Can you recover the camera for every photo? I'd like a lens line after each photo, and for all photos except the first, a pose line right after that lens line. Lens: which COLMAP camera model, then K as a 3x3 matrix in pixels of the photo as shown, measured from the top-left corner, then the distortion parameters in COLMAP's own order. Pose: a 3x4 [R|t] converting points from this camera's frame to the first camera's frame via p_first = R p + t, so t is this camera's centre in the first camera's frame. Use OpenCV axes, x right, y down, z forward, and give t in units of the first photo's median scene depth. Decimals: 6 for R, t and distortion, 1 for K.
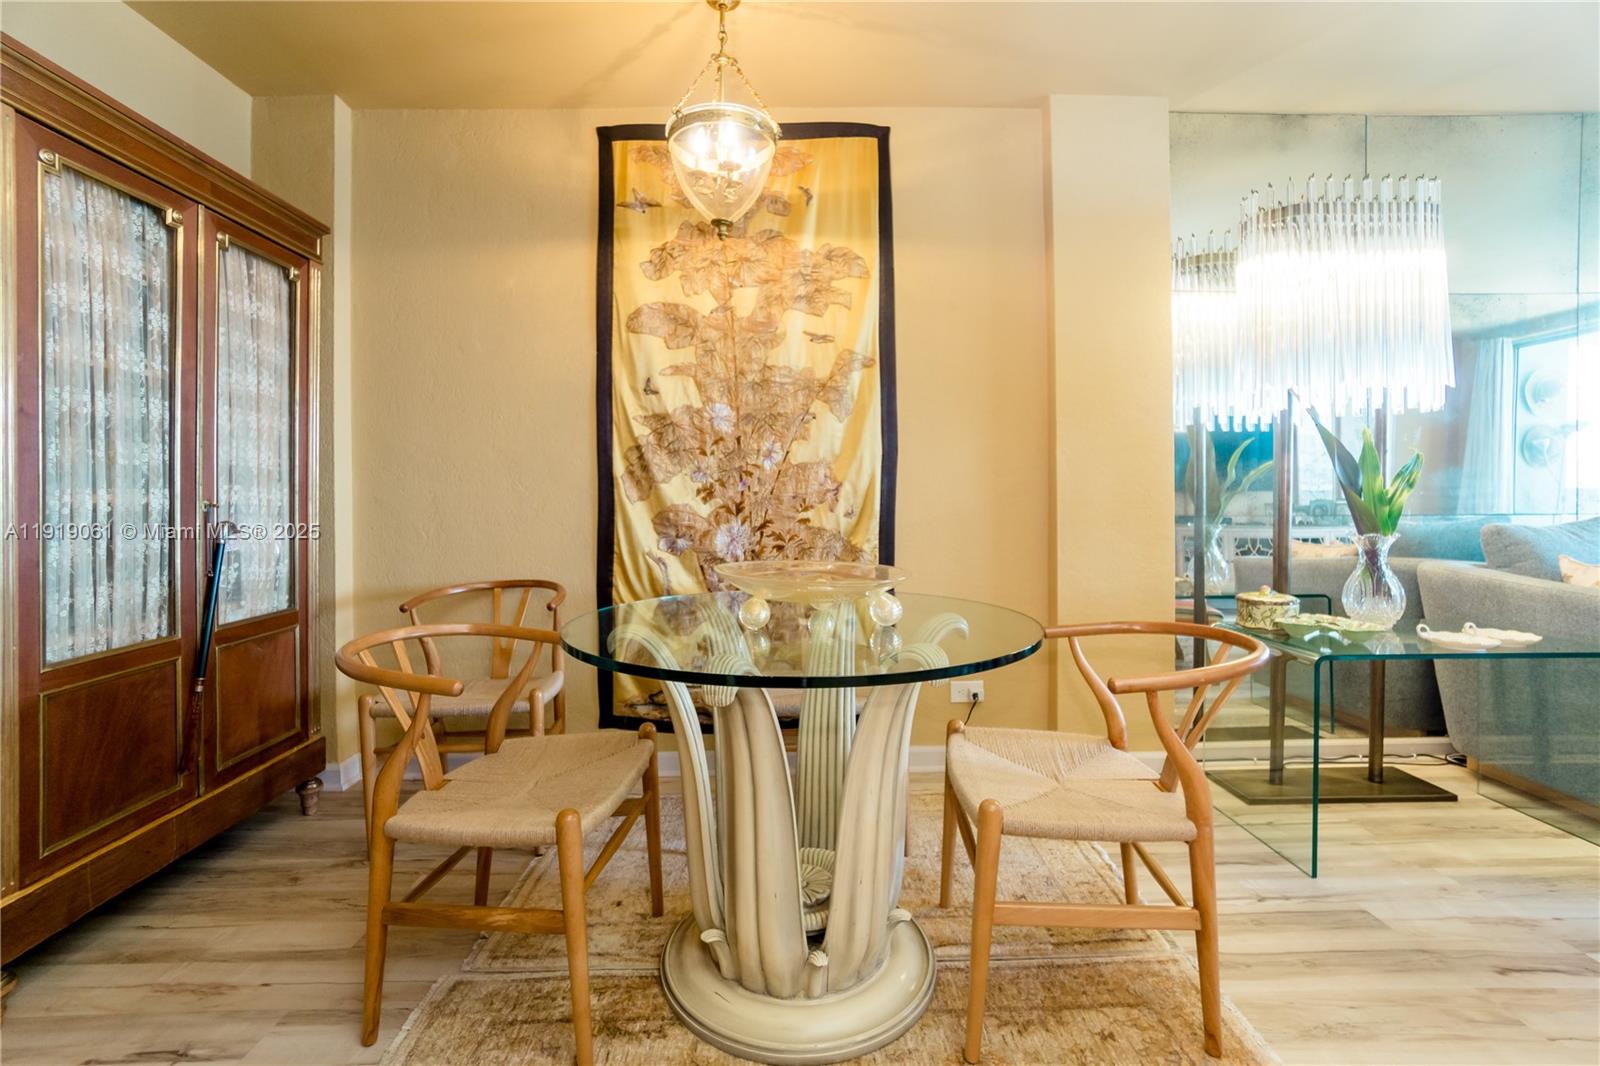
lens RADIAL K [[710.0, 0, 765.1], [0, 710.0, 527.9], [0, 0, 1]] dist [-0.067159, 0.028022]
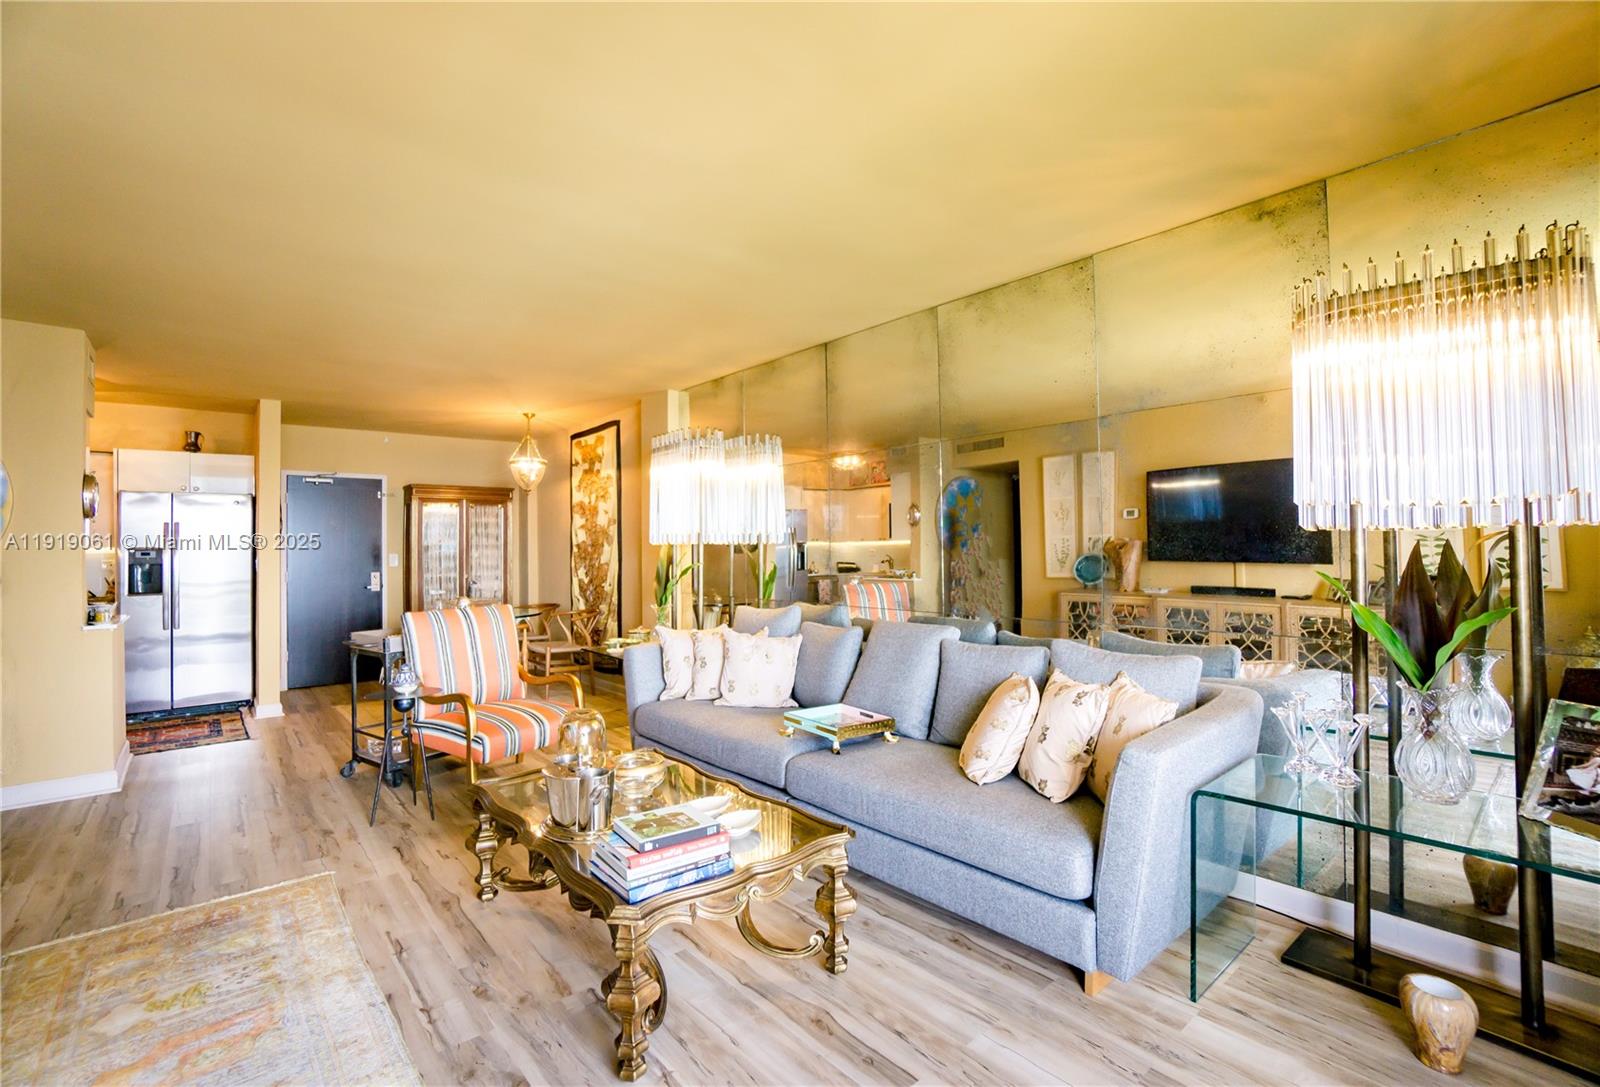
lens RADIAL K [[730.8, 0, 800.0], [0, 730.8, 543.5], [0, 0, 1]] dist [-0.001020, -0.000090]
pose [[0.623669, -0.009443, -0.781631, 2.486660], [-0.011450, 0.999709, -0.021213, -0.112841], [0.781604, 0.022180, 0.623380, -0.053137]]
